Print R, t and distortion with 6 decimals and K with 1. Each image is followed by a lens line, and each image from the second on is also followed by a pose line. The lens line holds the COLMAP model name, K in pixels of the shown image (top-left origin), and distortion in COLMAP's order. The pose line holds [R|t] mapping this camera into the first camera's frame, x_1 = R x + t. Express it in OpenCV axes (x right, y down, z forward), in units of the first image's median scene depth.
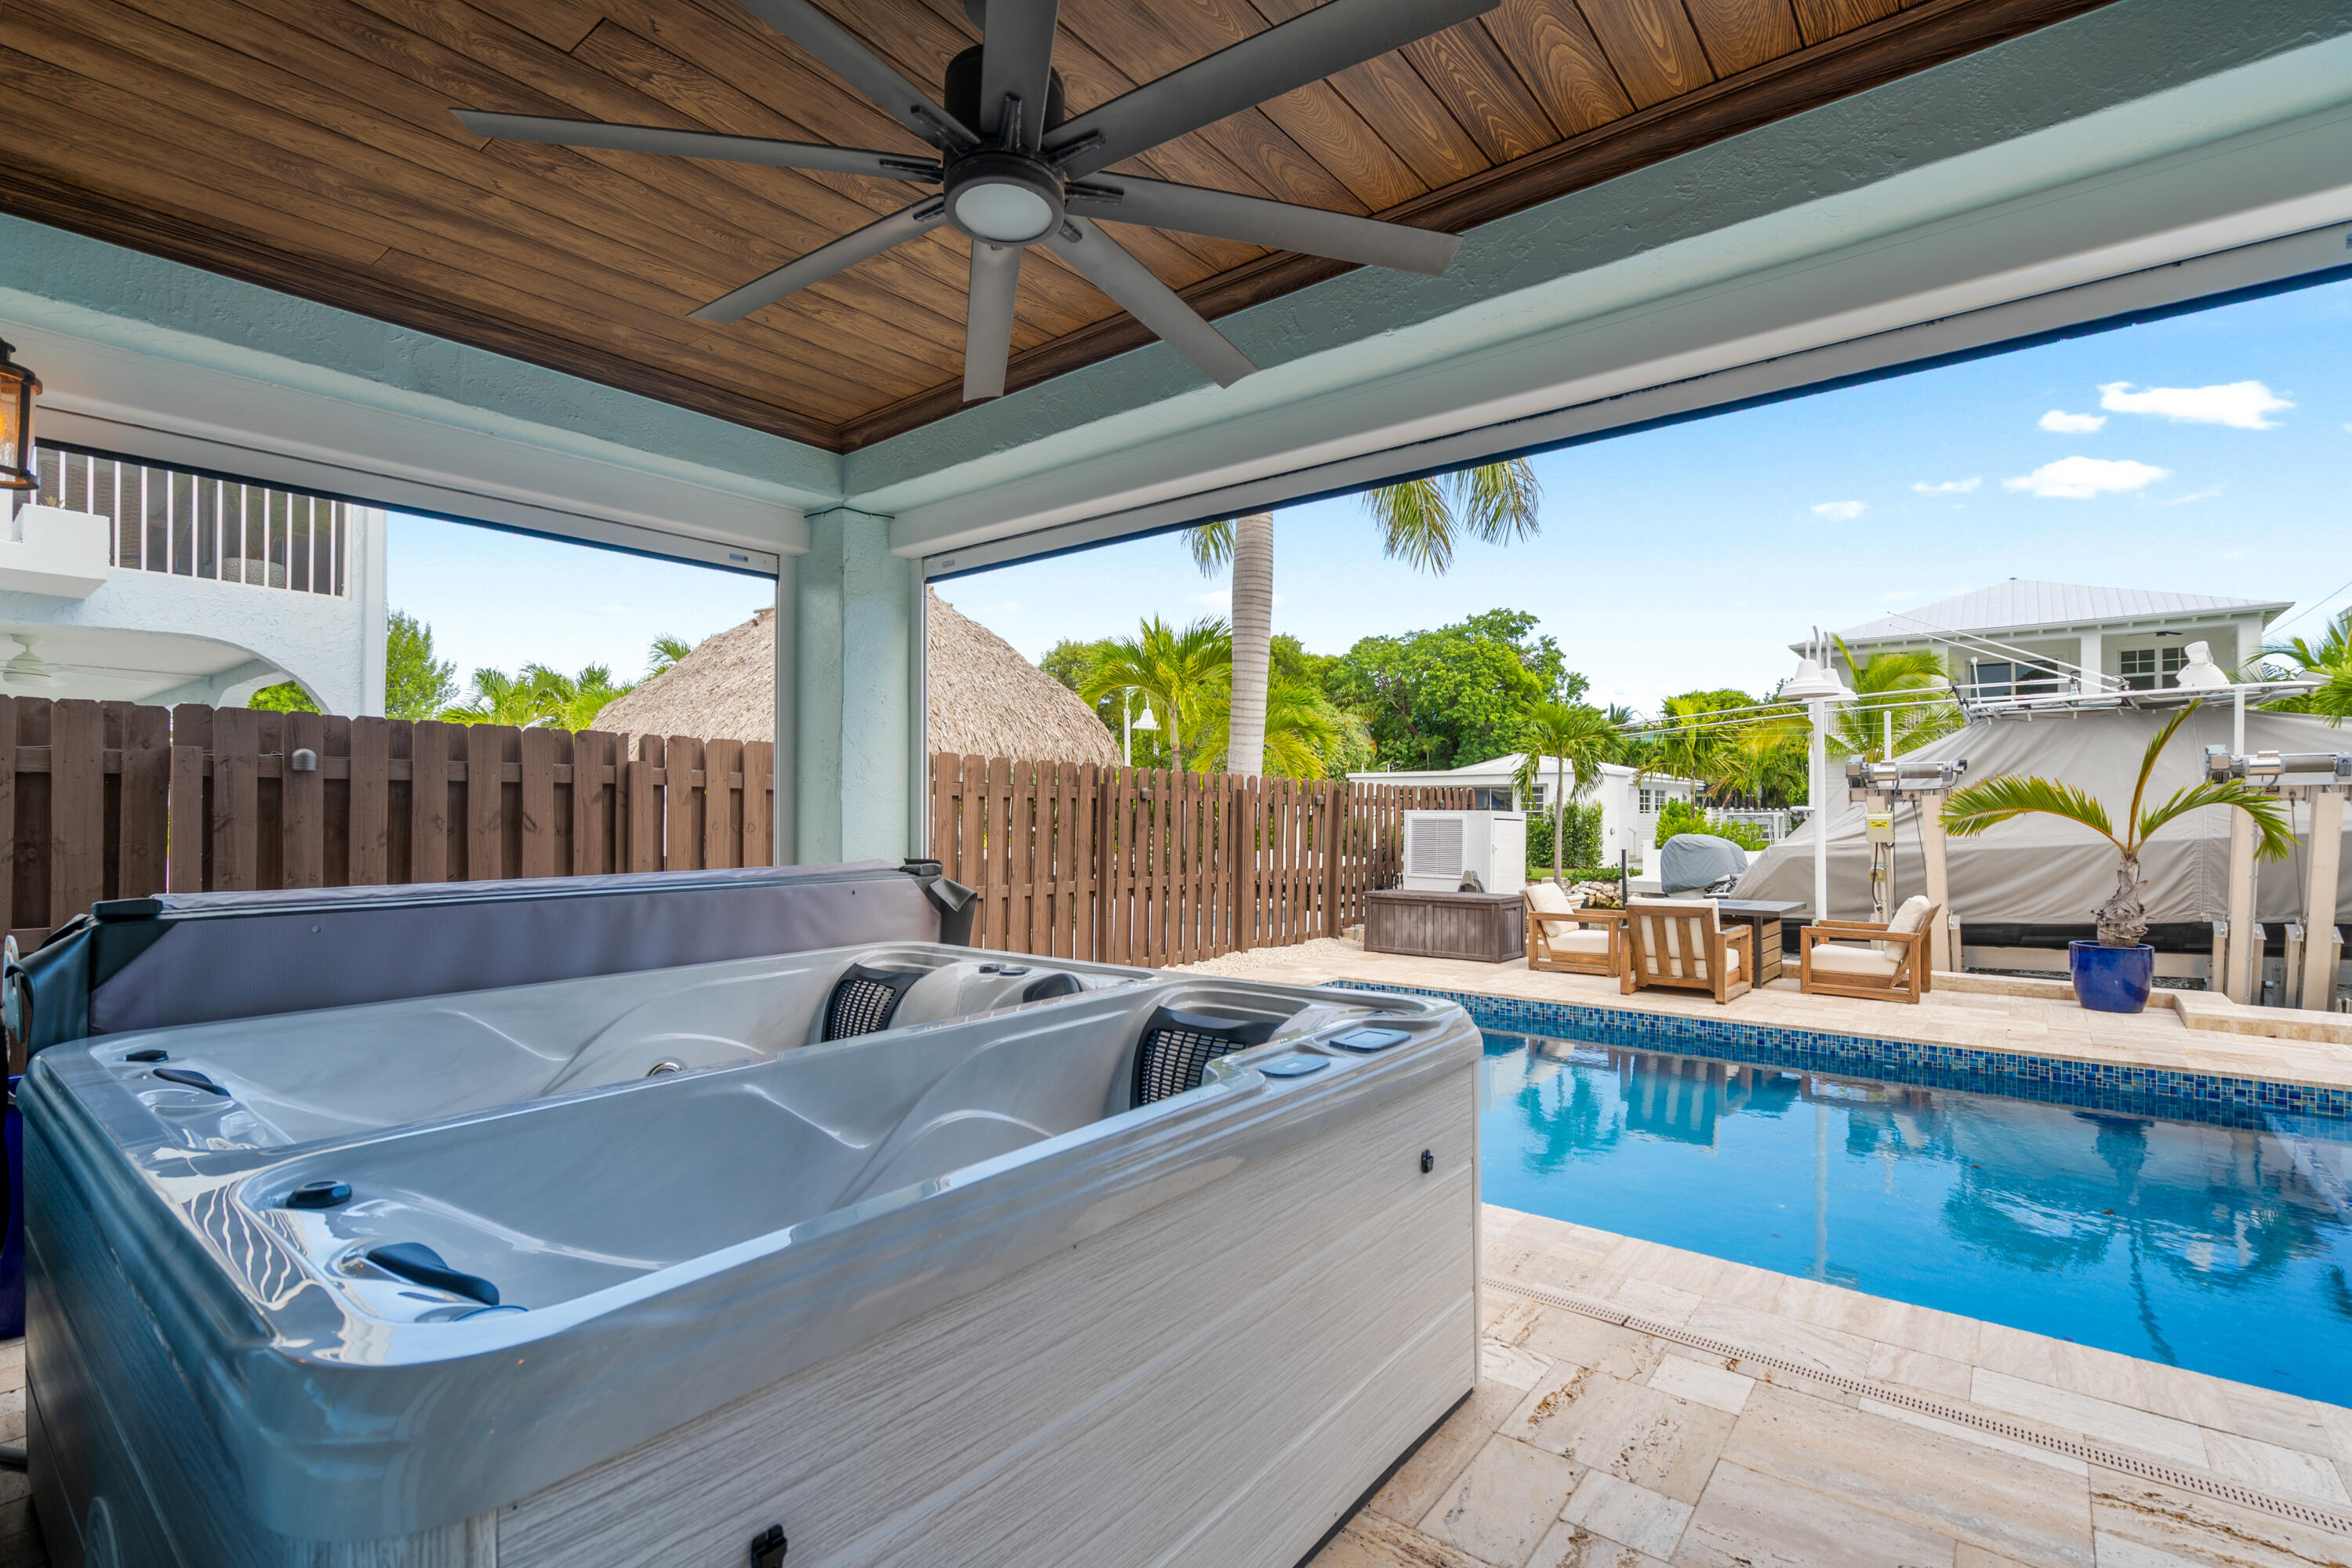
lens RADIAL K [[1074.9, 0, 1170.1], [0, 1074.9, 816.0], [0, 0, 1]] dist [-0.001733, 0.000638]
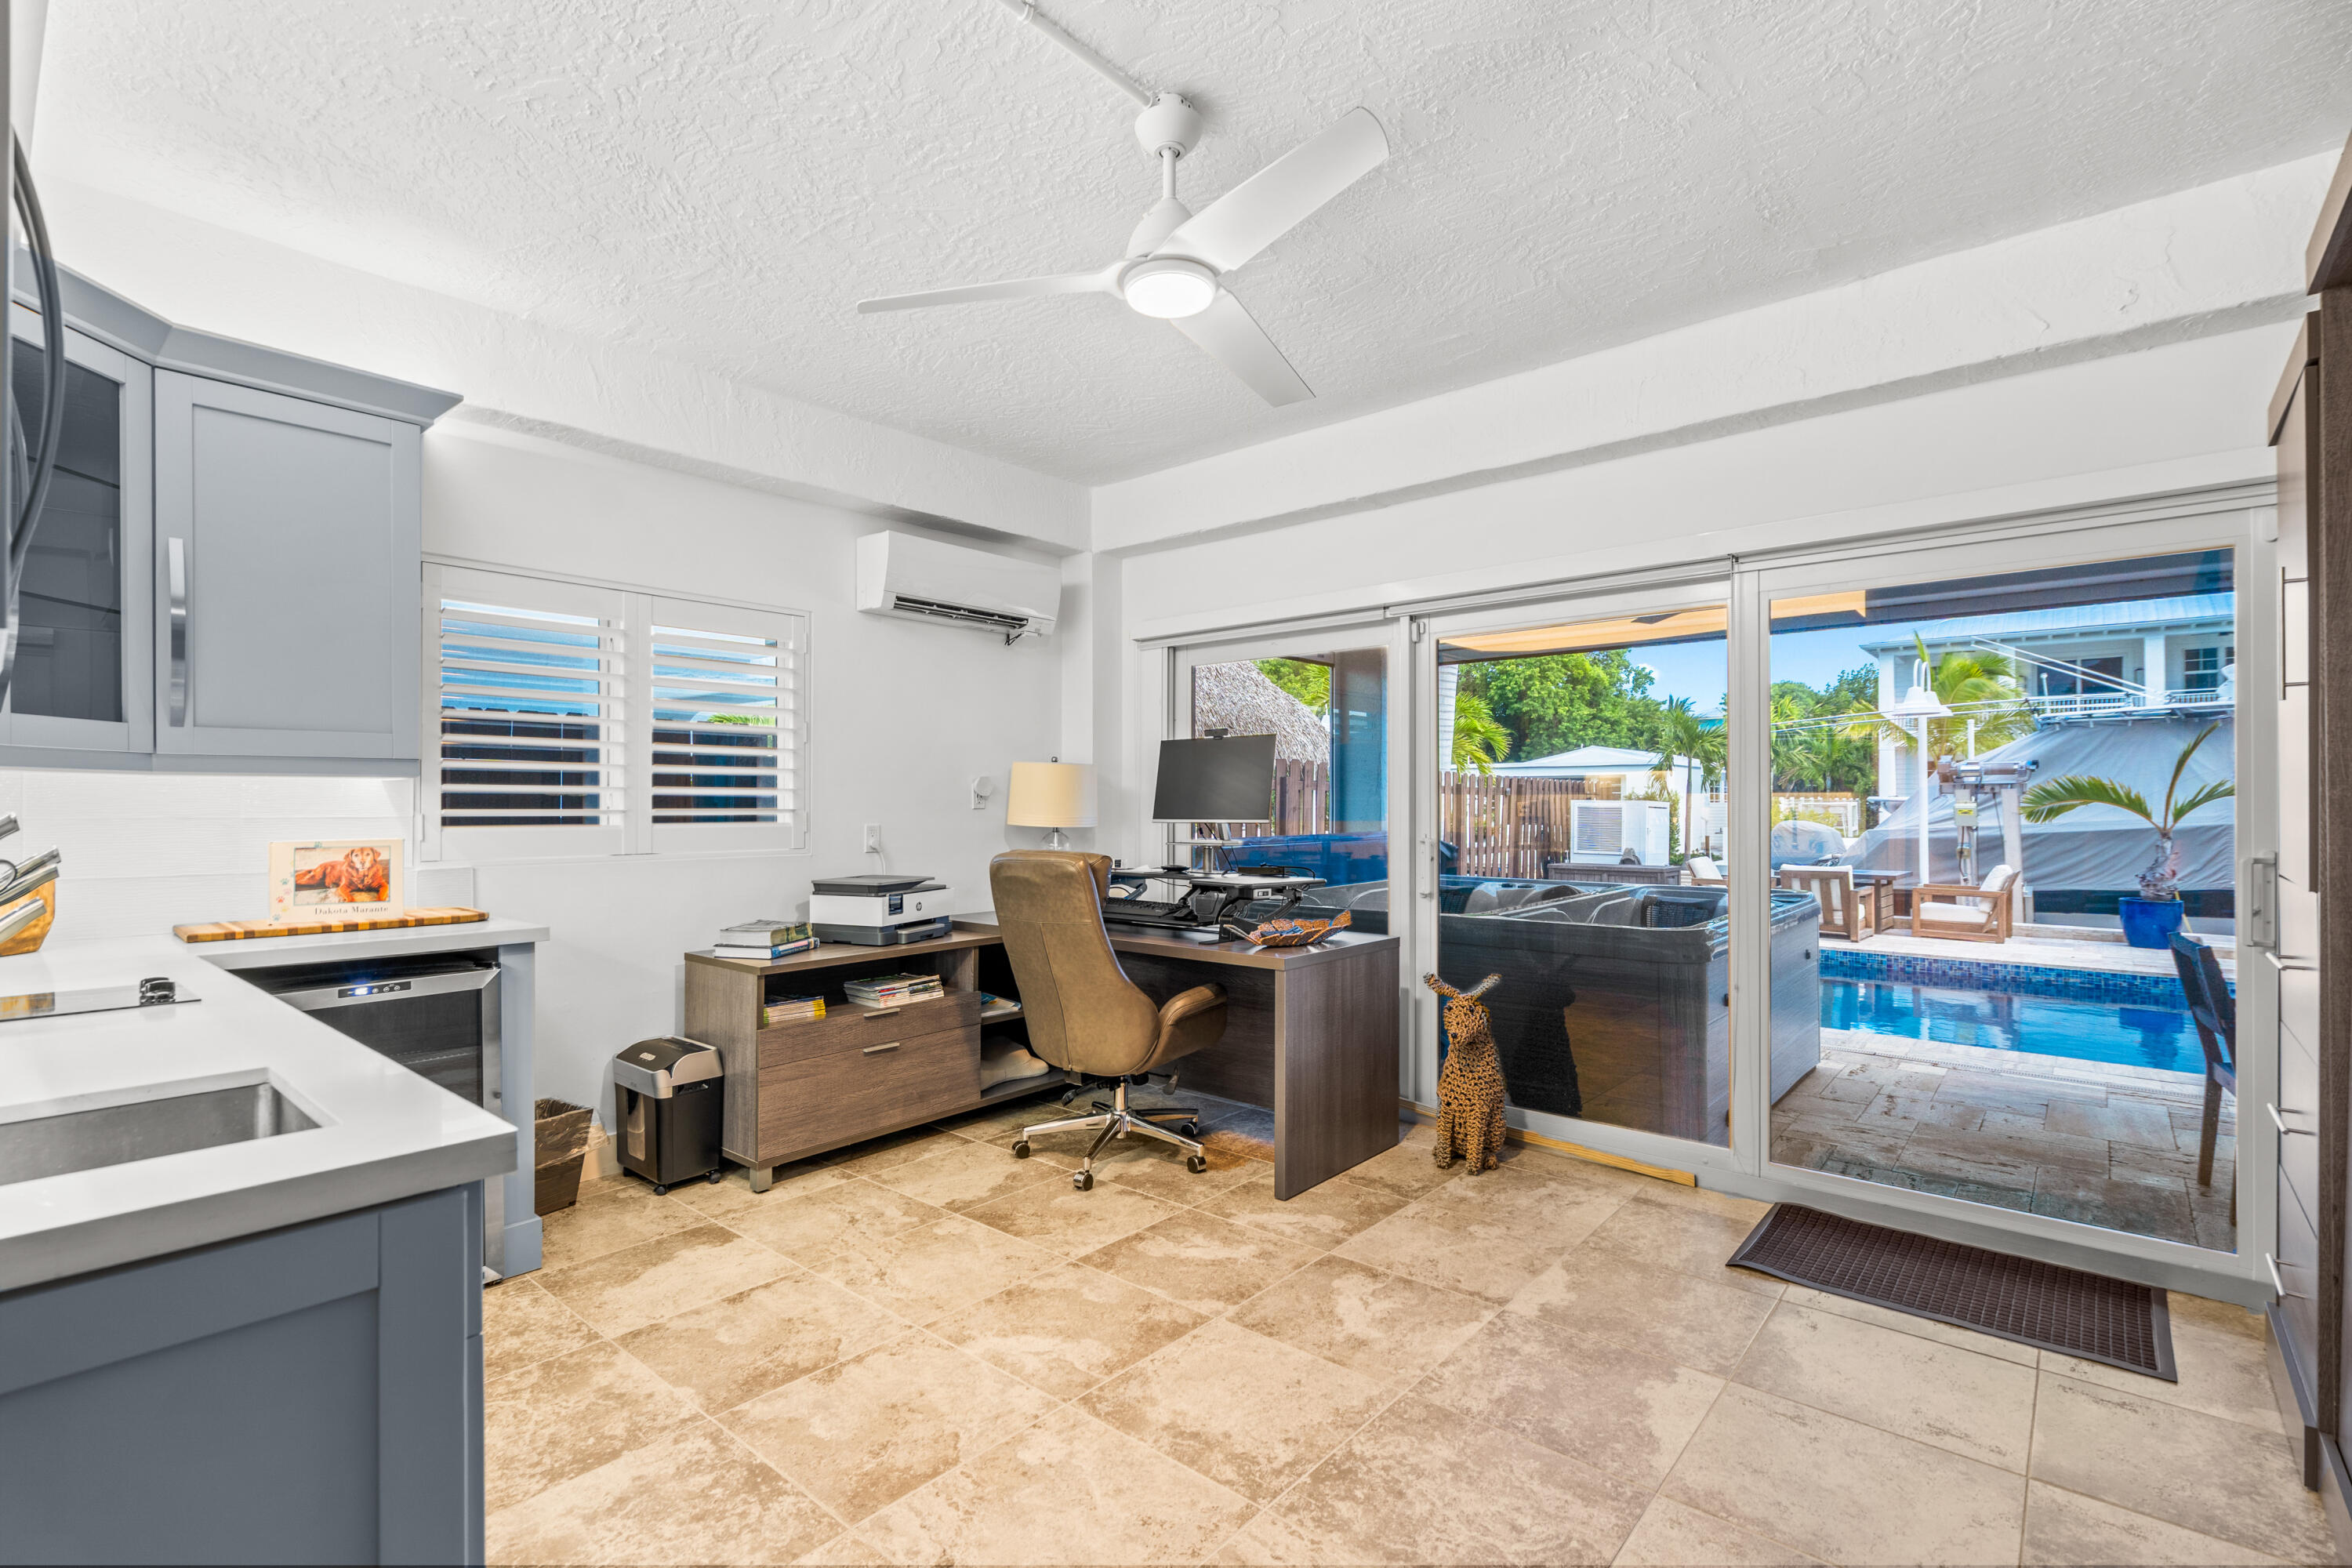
lens RADIAL K [[1074.9, 0, 1166.1], [0, 1074.9, 796.6], [0, 0, 1]] dist [-0.001733, 0.000638]
pose [[0.999211, 0.001017, -0.039711, -0.249905], [-0.001338, 0.999966, -0.008078, 0.001670], [0.039701, 0.008125, 0.999179, -0.323700]]
